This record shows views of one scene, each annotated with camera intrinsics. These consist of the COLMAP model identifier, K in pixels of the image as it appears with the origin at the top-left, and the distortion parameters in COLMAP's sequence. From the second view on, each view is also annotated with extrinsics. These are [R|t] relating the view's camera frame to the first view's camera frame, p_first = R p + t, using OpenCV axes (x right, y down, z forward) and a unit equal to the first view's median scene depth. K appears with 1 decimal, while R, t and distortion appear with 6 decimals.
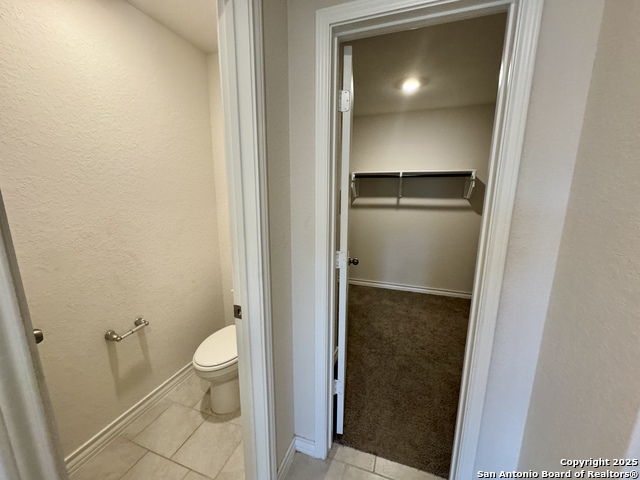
lens RADIAL K [[254.4, 0, 319.8], [0, 254.4, 241.5], [0, 0, 1]] dist [-0.010401, -0.000443]
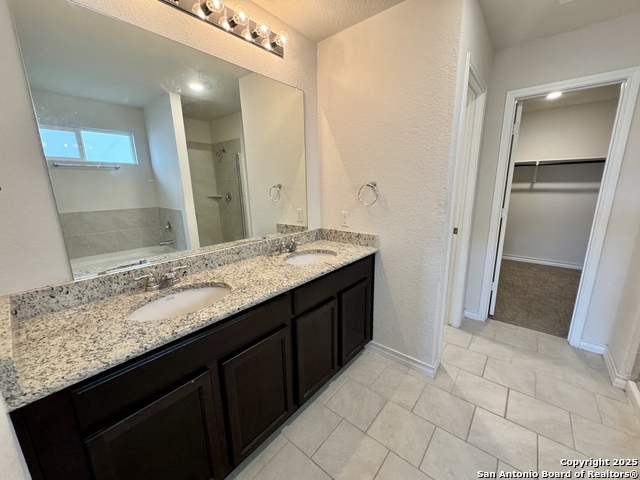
lens RADIAL K [[254.4, 0, 321.0], [0, 254.4, 241.2], [0, 0, 1]] dist [-0.010401, -0.000443]
pose [[0.936946, 0.055124, -0.345099, -0.223458], [-0.044462, 0.998260, 0.038740, 0.112311], [0.346634, -0.020954, 0.937766, -0.517876]]
